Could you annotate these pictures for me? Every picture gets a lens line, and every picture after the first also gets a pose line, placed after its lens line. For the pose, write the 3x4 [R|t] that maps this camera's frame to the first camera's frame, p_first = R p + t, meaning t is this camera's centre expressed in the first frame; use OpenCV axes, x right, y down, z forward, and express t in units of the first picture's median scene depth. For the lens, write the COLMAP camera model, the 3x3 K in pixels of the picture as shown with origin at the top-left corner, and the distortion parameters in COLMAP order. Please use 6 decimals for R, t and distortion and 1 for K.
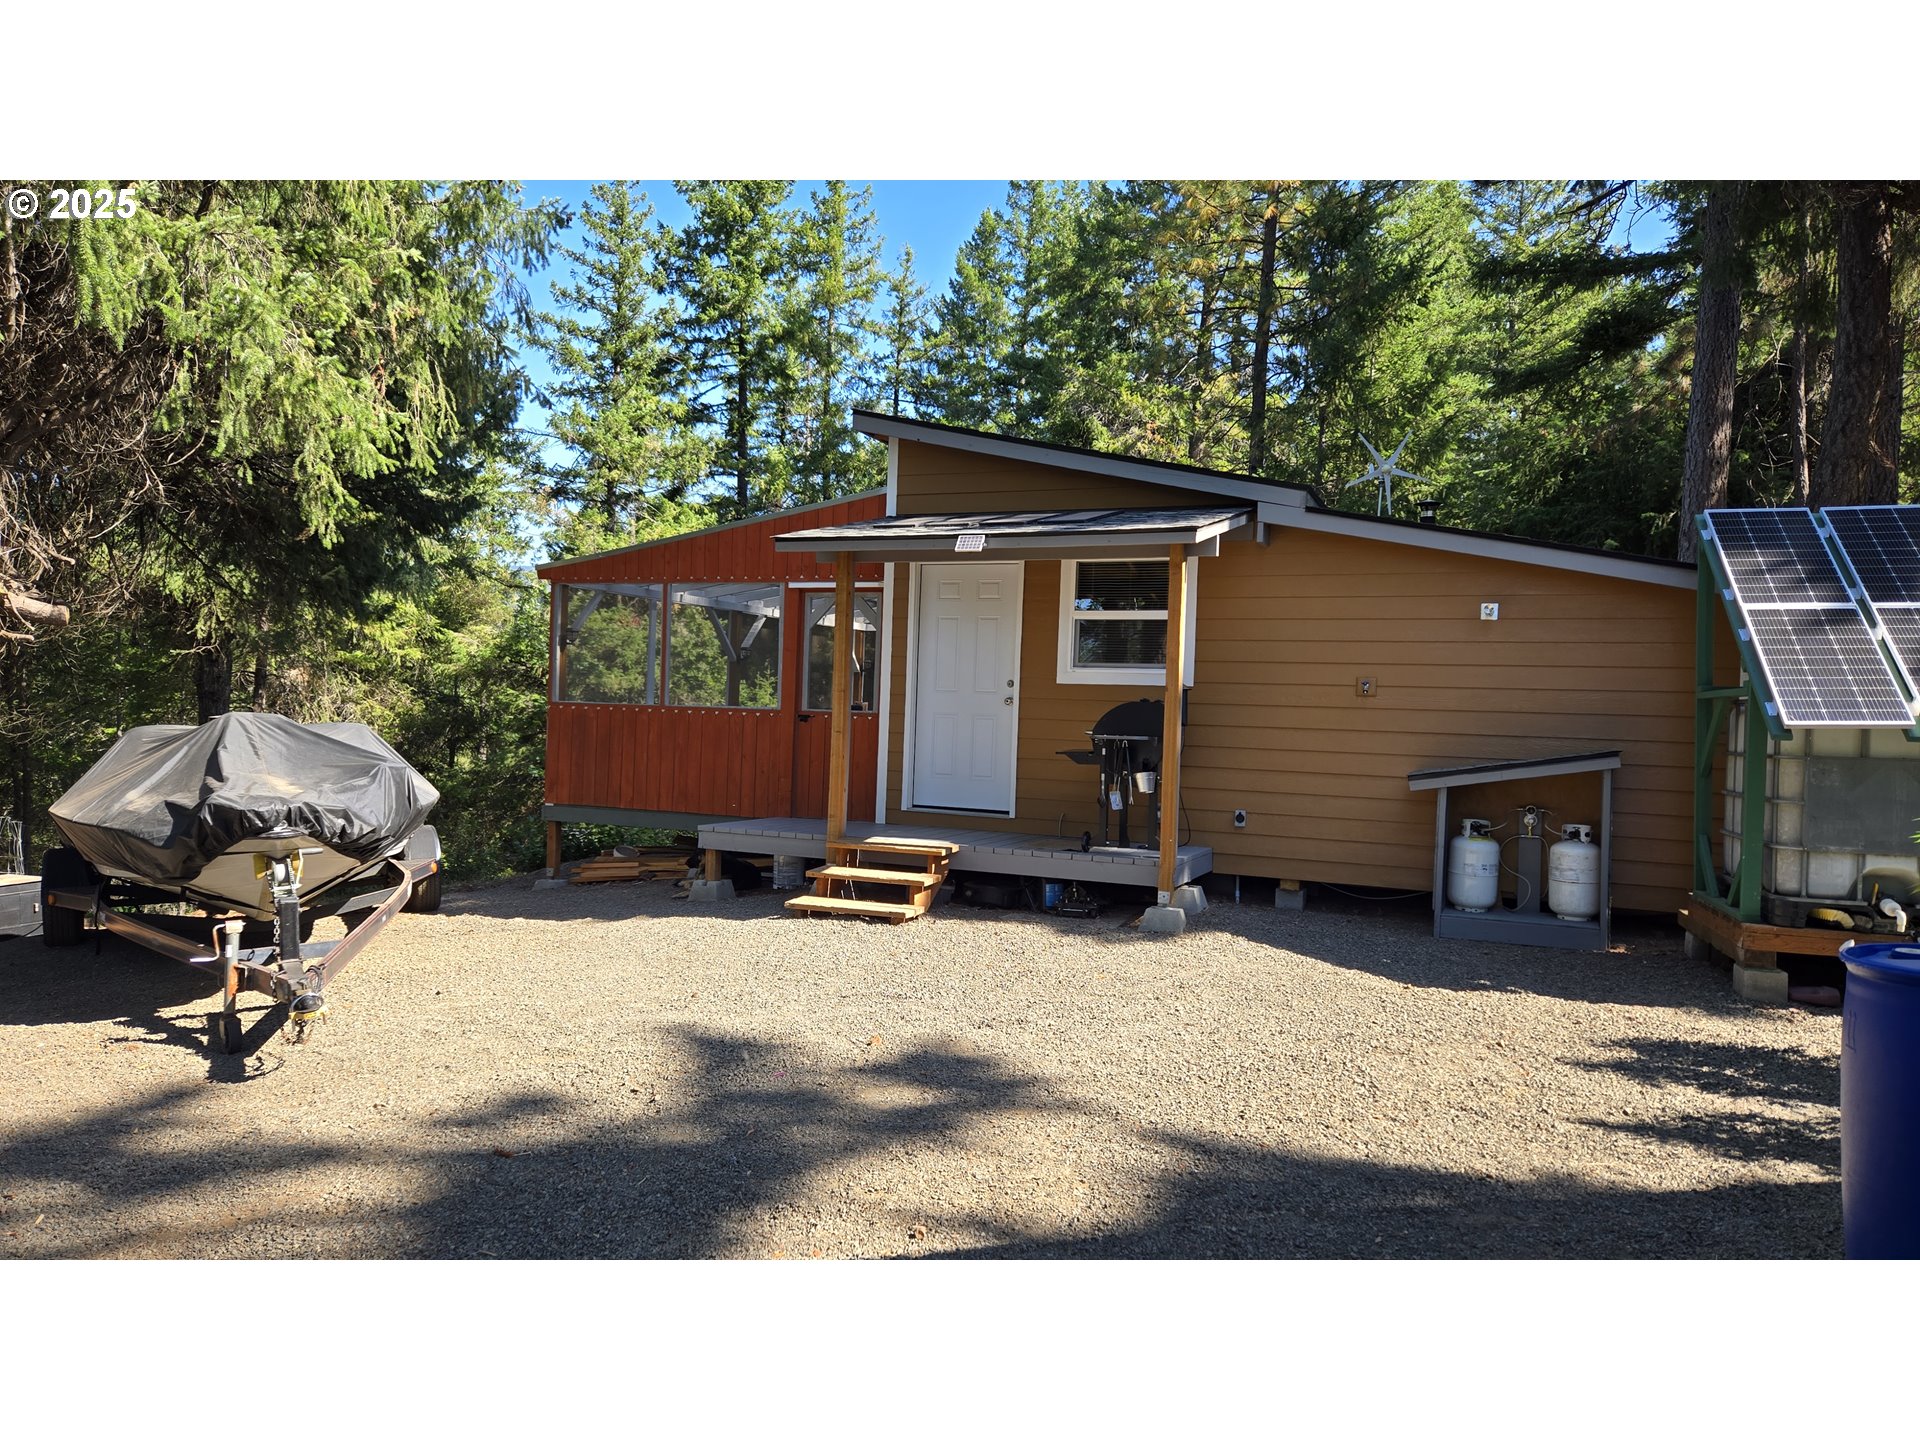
lens RADIAL K [[1247.9, 0, 962.1], [0, 1247.9, 714.5], [0, 0, 1]] dist [0.084360, -0.066465]
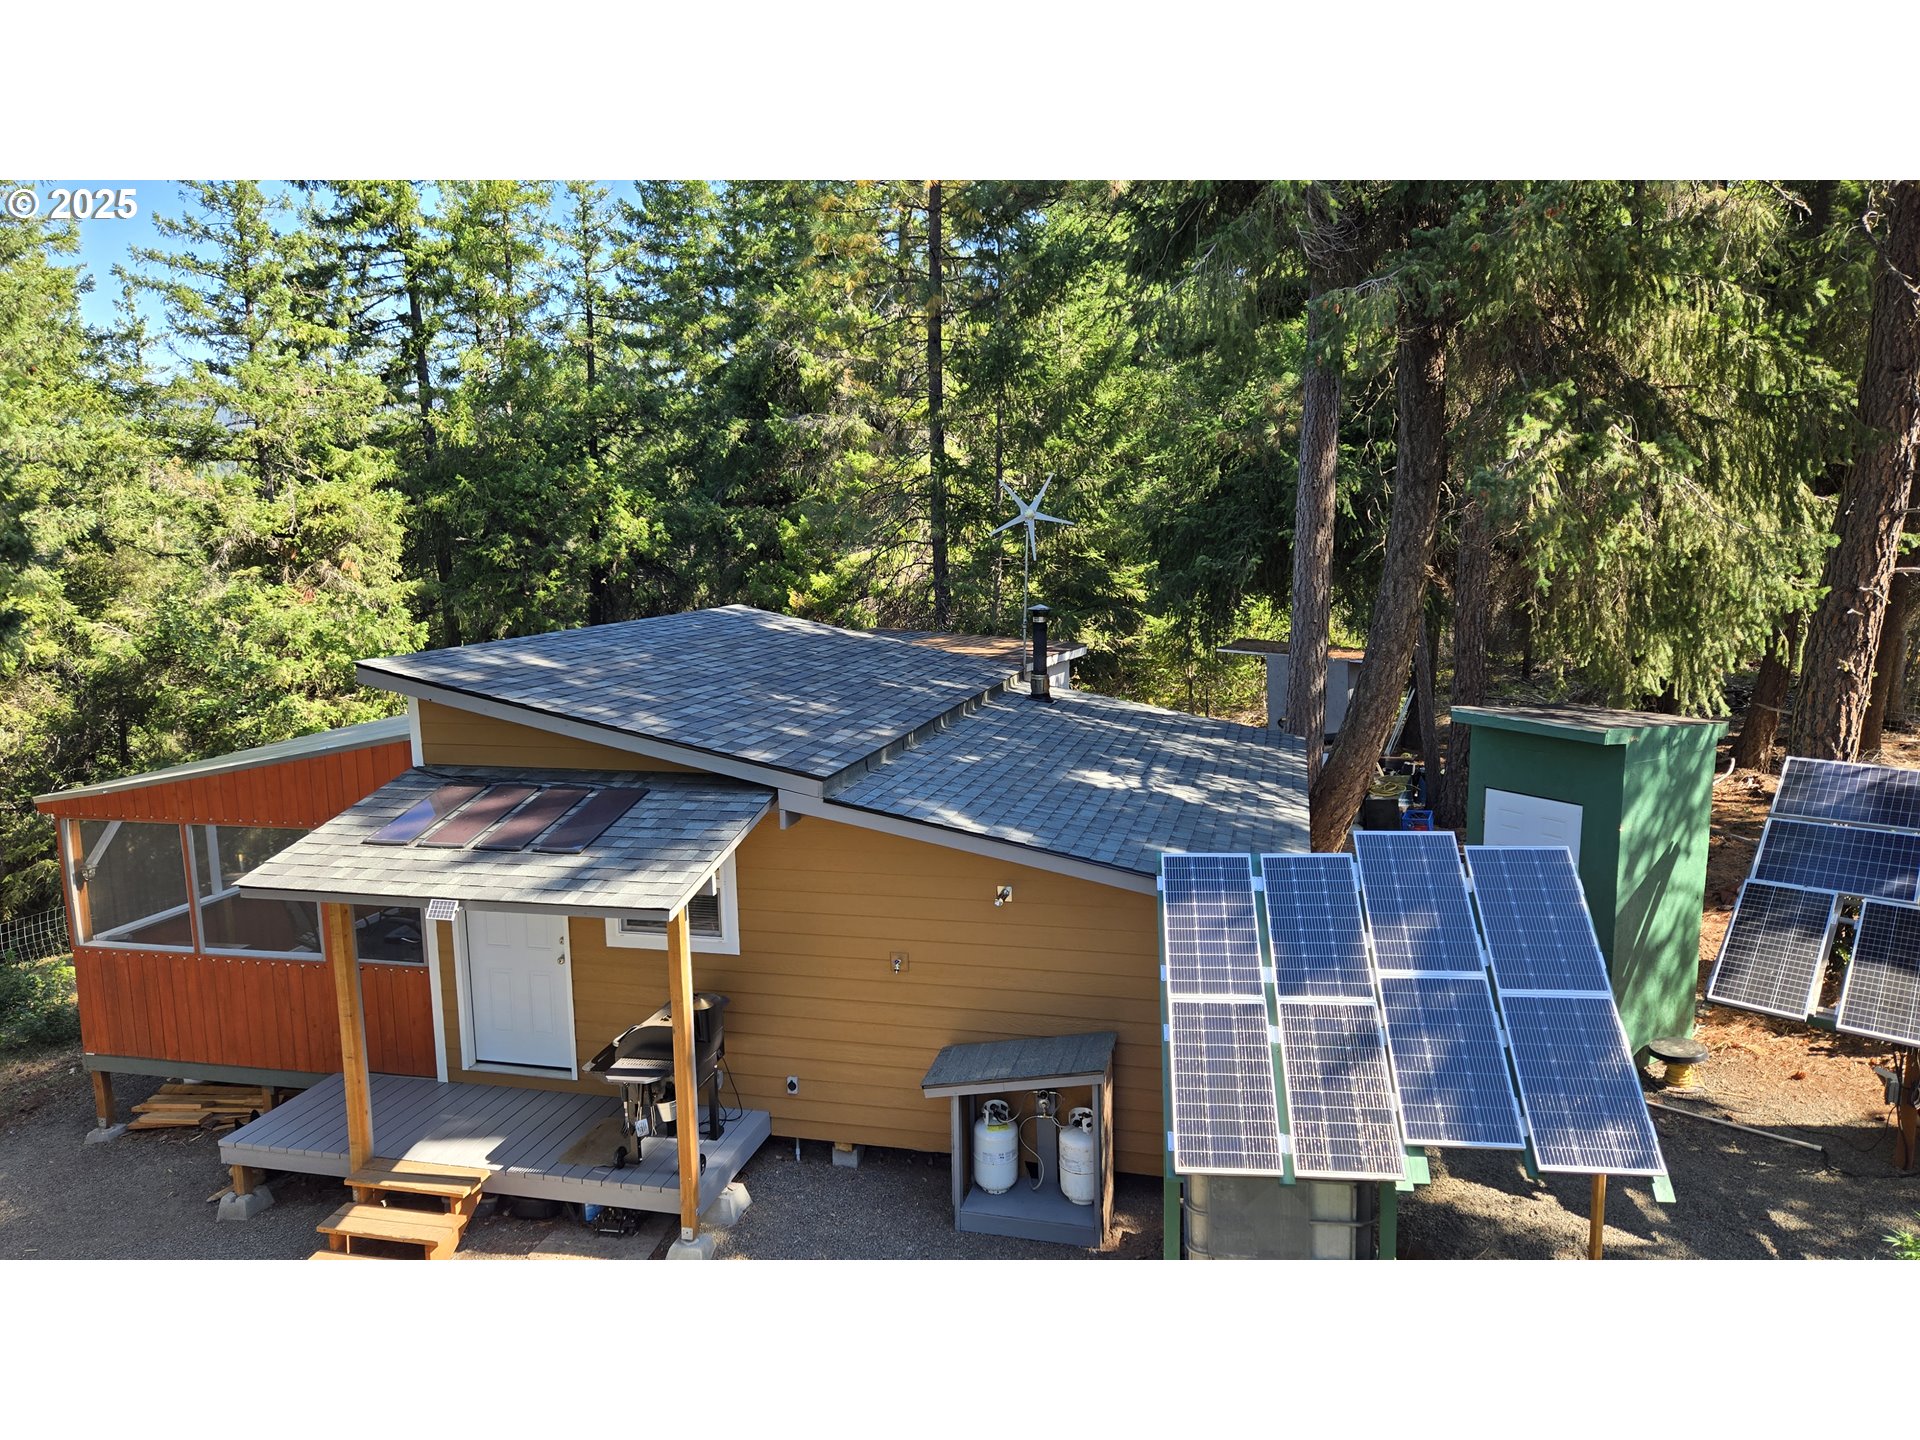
lens RADIAL K [[1258.6, 0, 933.2], [0, 1258.6, 716.5], [0, 0, 1]] dist [0.085414, -0.070734]
pose [[0.988217, -0.078133, 0.131613, 0.141215], [0.059012, 0.987906, 0.143385, -0.218722], [-0.141224, -0.133929, 0.980877, 0.021817]]
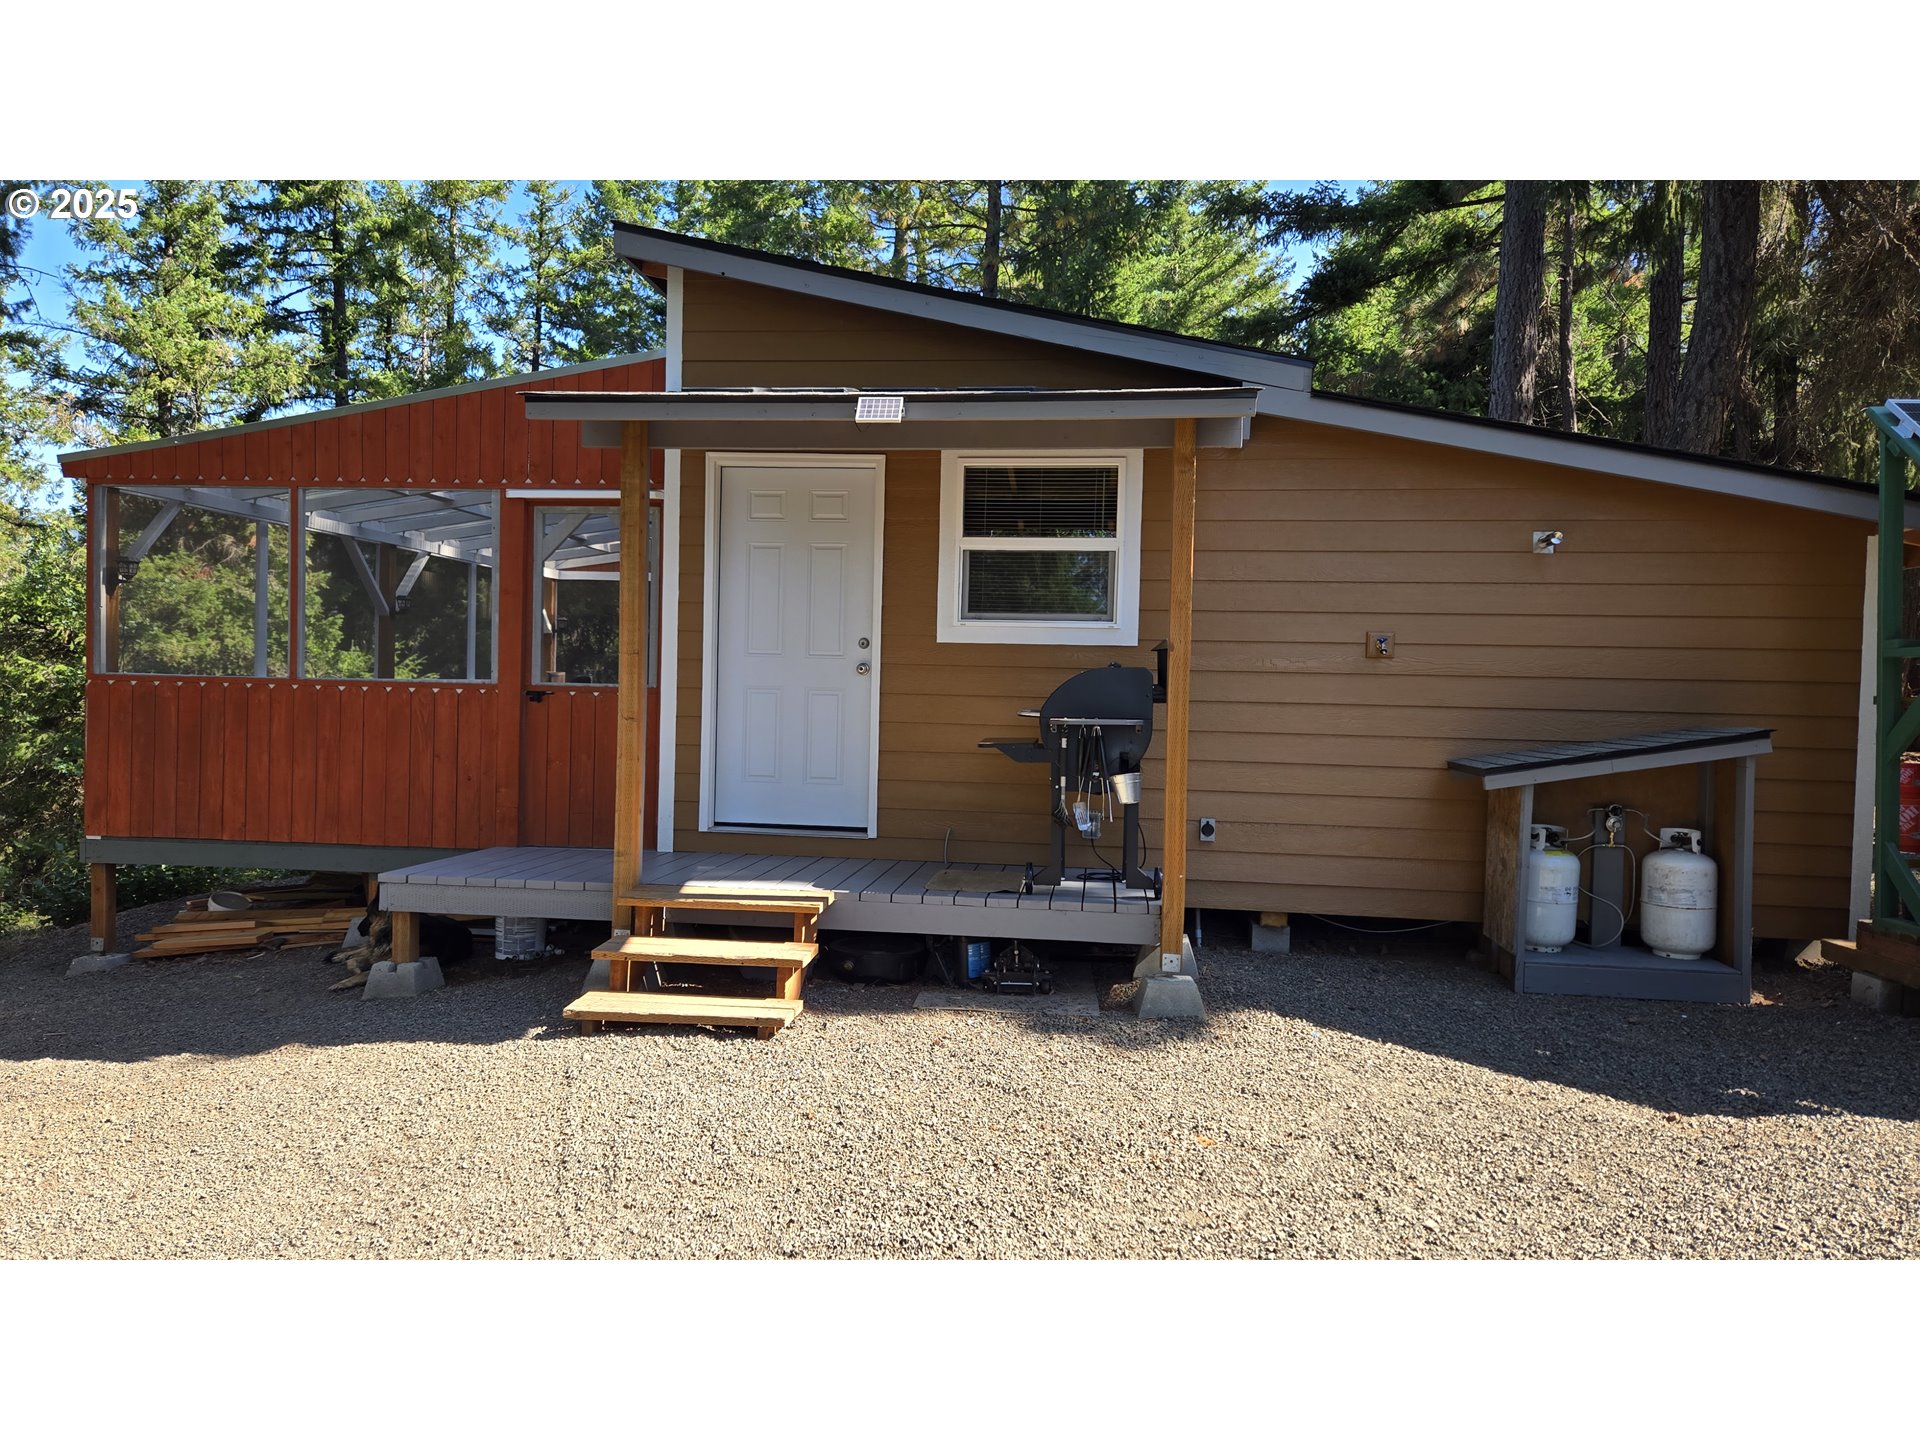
lens RADIAL K [[1258.6, 0, 933.2], [0, 1258.6, 716.5], [0, 0, 1]] dist [0.085414, -0.070734]
pose [[0.964059, -0.016389, 0.265182, -0.076096], [0.009514, 0.999585, 0.027188, -0.002036], [-0.265518, -0.023688, 0.963815, 0.219577]]
